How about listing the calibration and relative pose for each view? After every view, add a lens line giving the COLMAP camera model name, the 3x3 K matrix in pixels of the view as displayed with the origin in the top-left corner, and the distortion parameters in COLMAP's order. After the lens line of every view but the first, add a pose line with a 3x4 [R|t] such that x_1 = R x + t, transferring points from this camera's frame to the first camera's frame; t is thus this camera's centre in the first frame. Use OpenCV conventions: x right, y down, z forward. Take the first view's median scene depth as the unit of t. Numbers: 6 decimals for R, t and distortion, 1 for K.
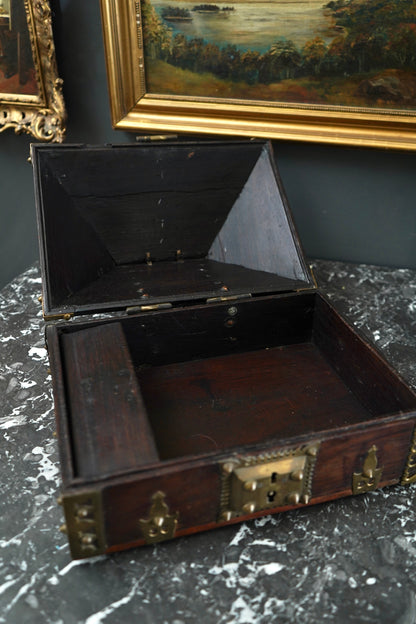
lens RADIAL K [[569.8, 0, 207.4], [0, 569.8, 310.0], [0, 0, 1]] dist [0.009206, 0.002182]
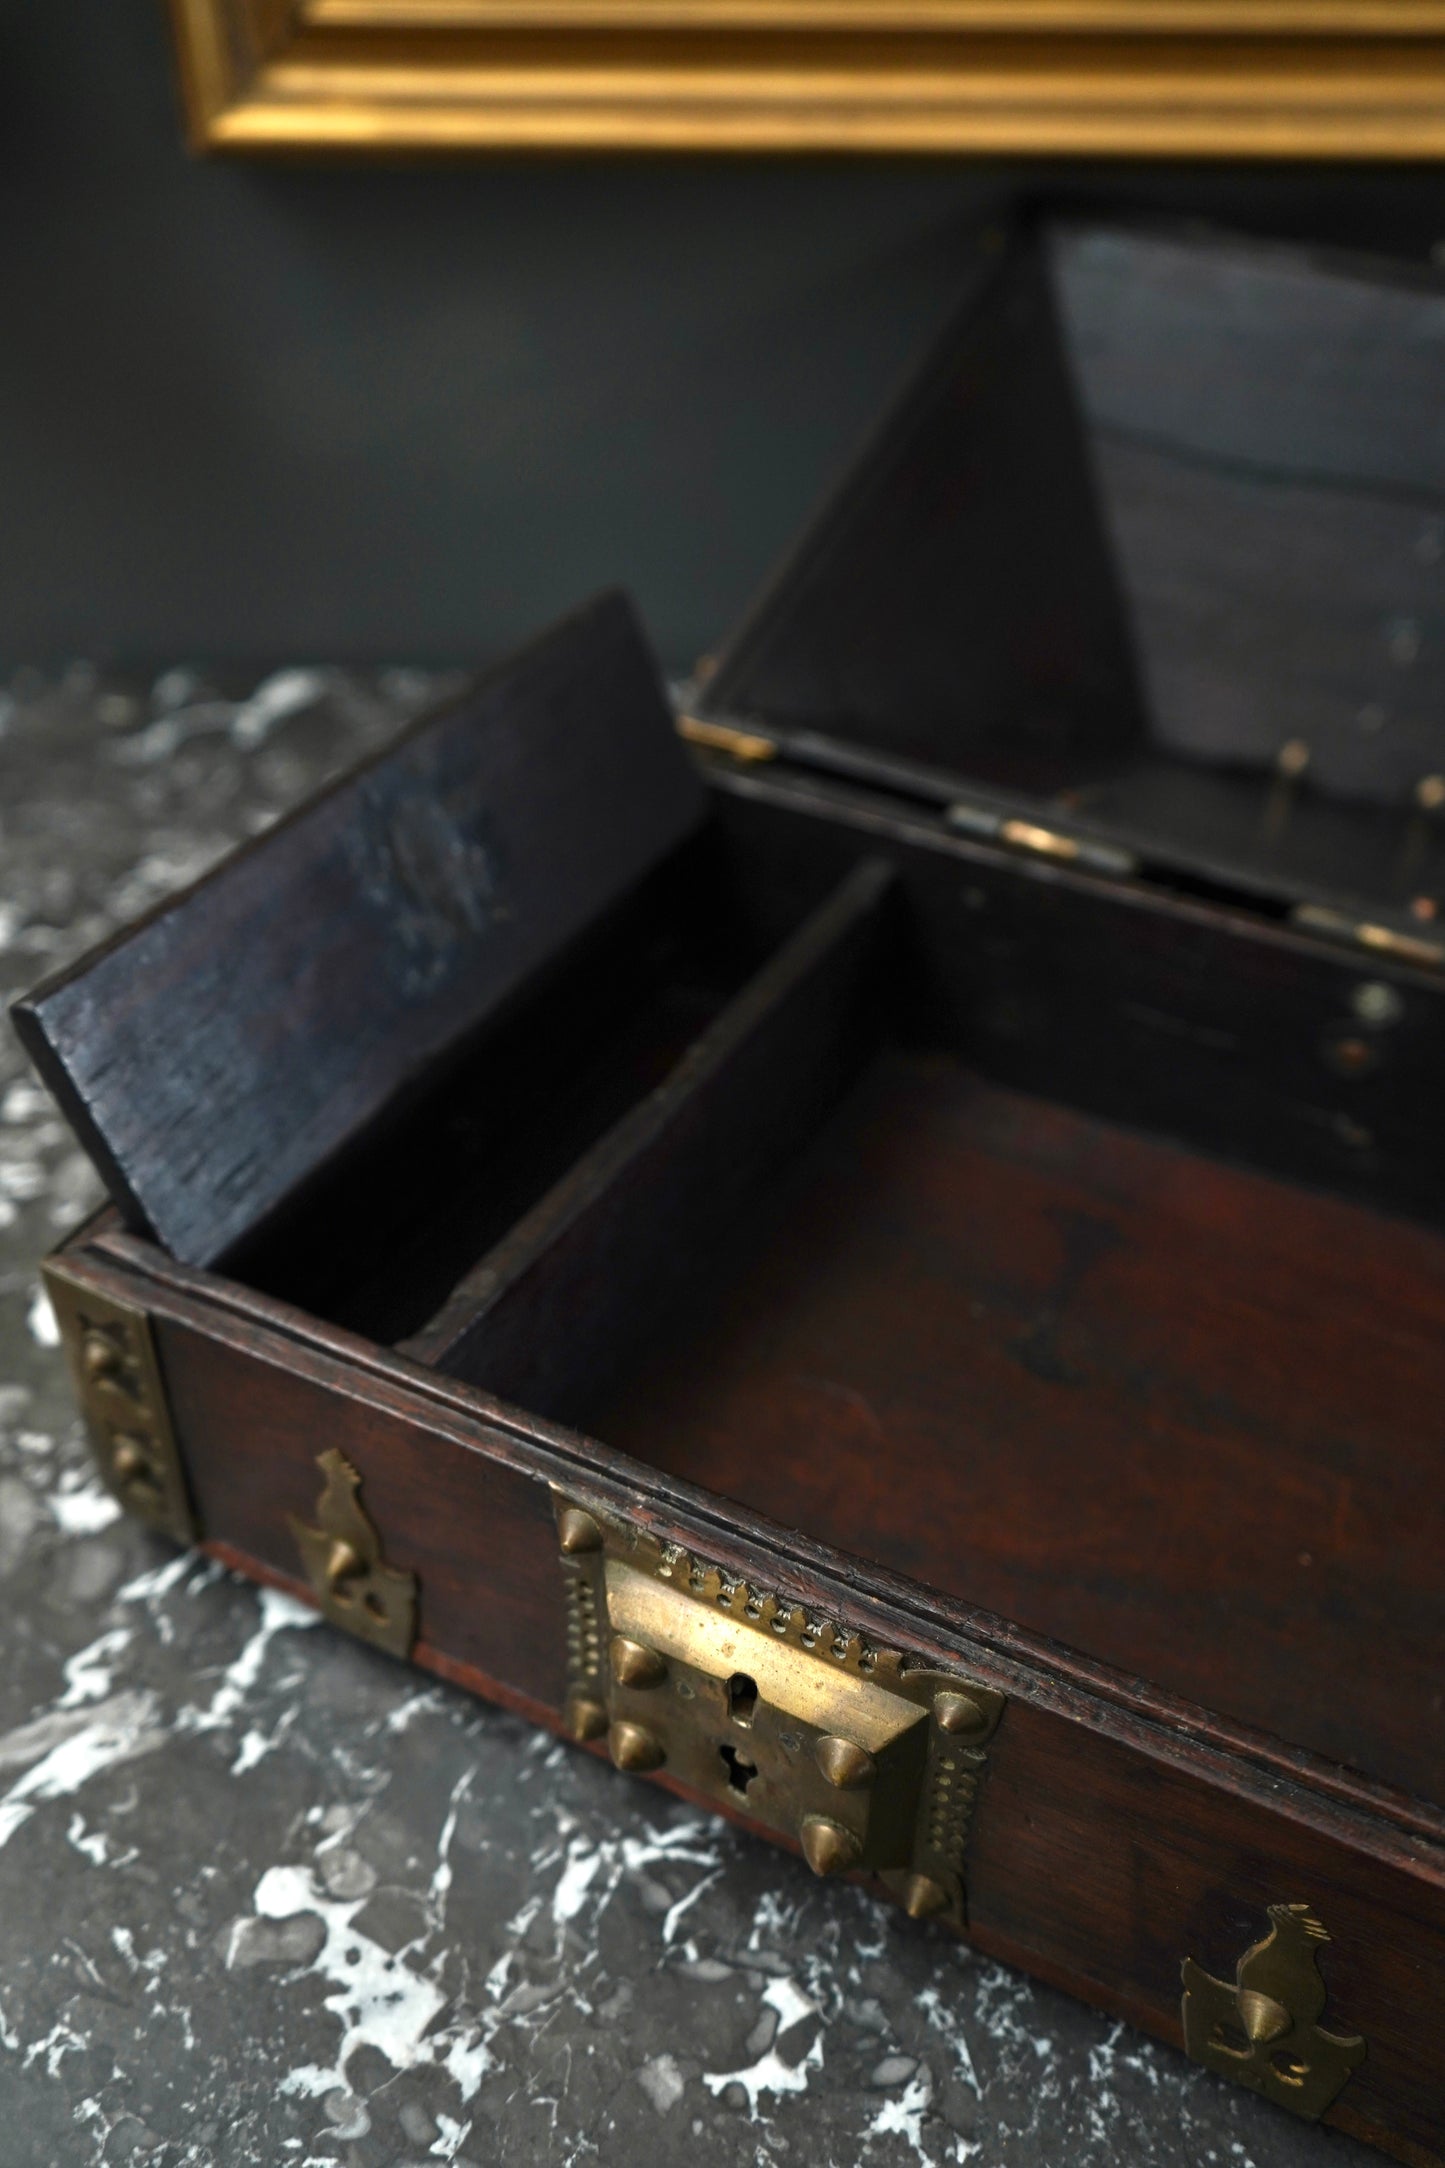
lens RADIAL K [[1989.3, 0, 719.4], [0, 1989.3, 1081.2], [0, 0, 1]] dist [0.000952, 0.014523]
pose [[0.977143, -0.136996, 0.162550, -0.167881], [0.116909, 0.984946, 0.127330, -0.065756], [-0.177547, -0.105416, 0.978450, 0.260995]]
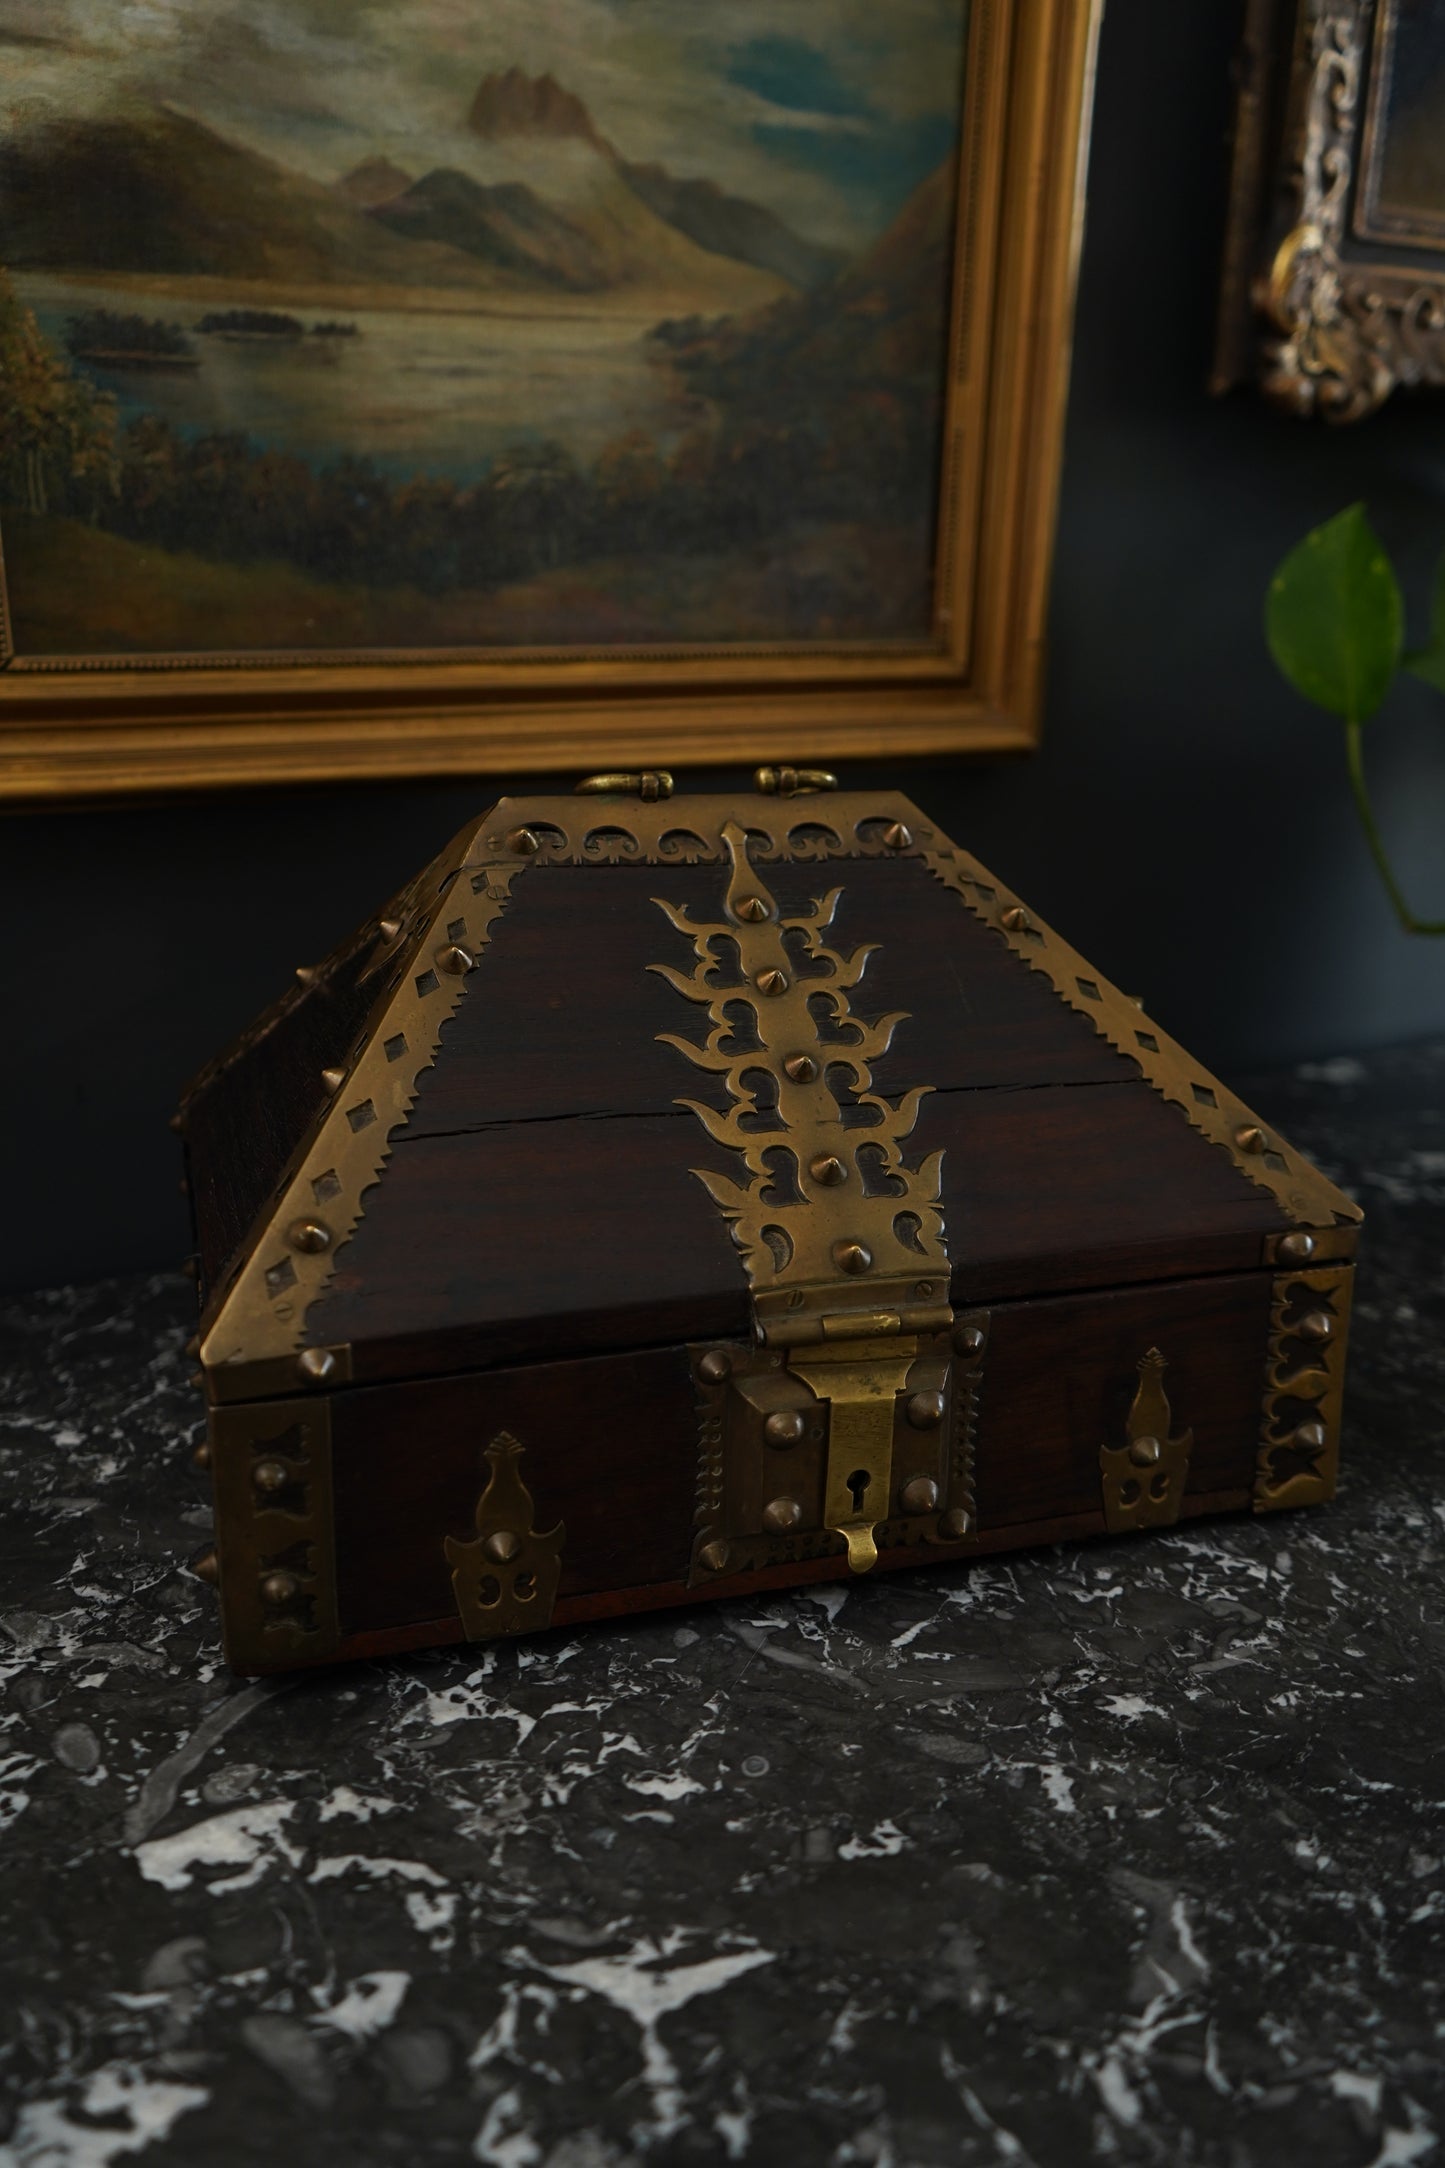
lens RADIAL K [[1765.4, 0, 722.5], [0, 1765.4, 1084.0], [0, 0, 1]] dist [-0.007469, 0.012155]
pose [[0.731907, -0.195183, 0.652852, -0.457785], [0.356071, 0.926433, -0.122213, -0.022143], [-0.580969, 0.321910, 0.747562, 0.380810]]
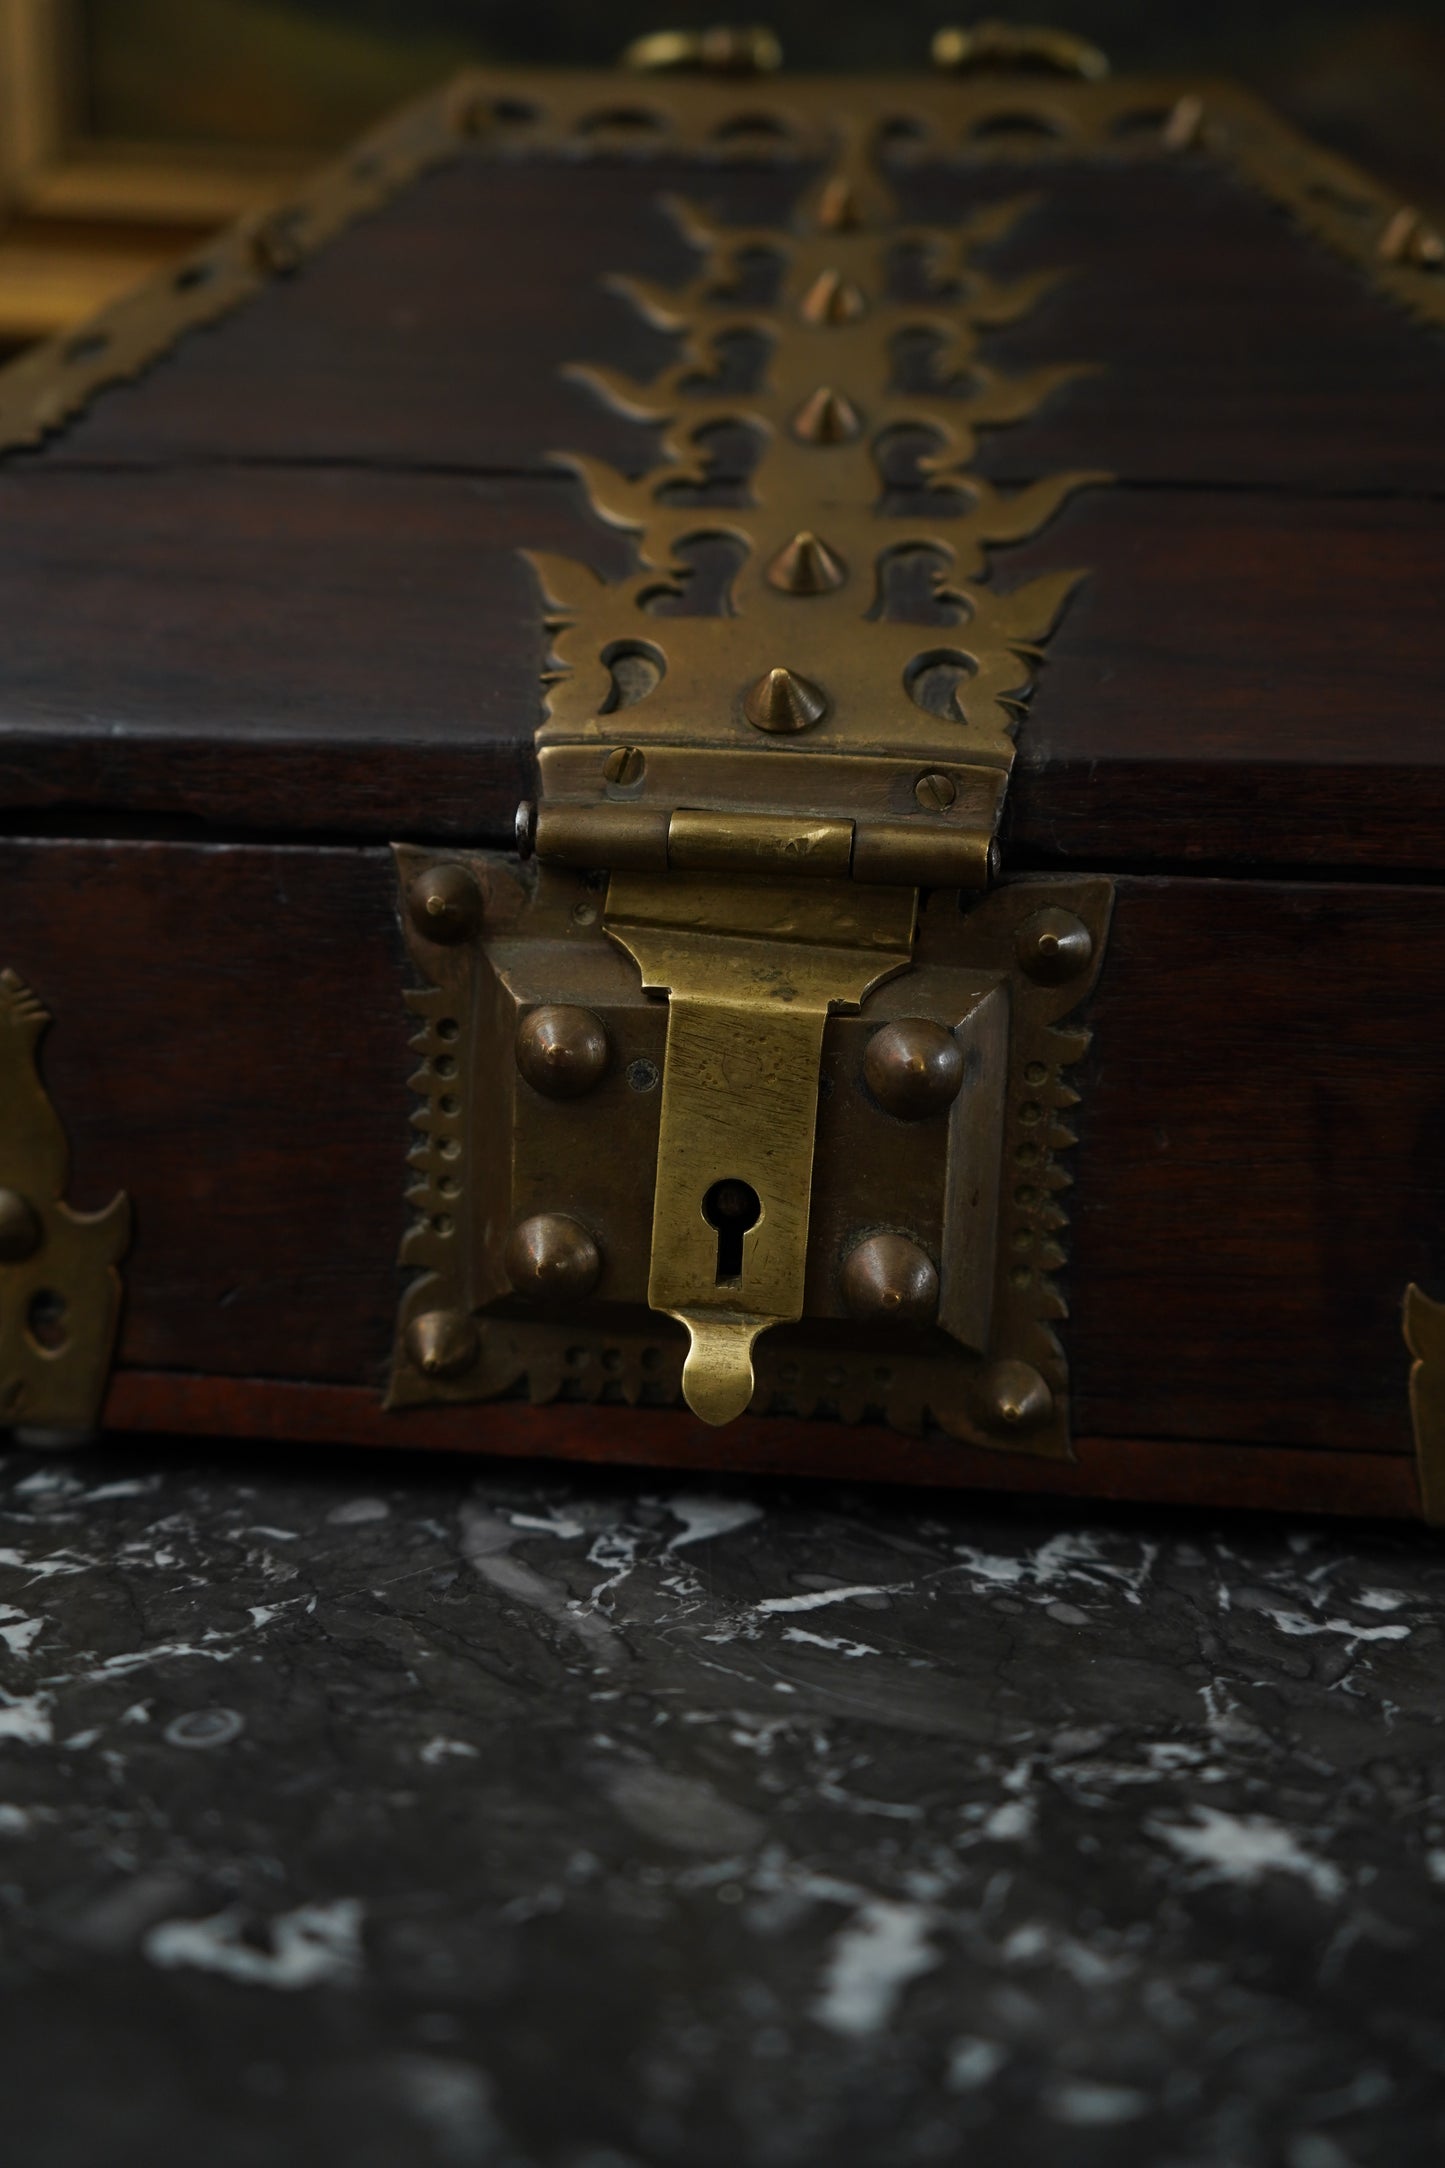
lens RADIAL K [[1979.6, 0, 720.4], [0, 1979.6, 1077.1], [0, 0, 1]] dist [0.009206, 0.002182]
pose [[0.943047, -0.032301, 0.331087, -0.148941], [0.153392, 0.925373, -0.346635, 0.133433], [-0.295182, 0.377679, 0.877625, 0.587068]]
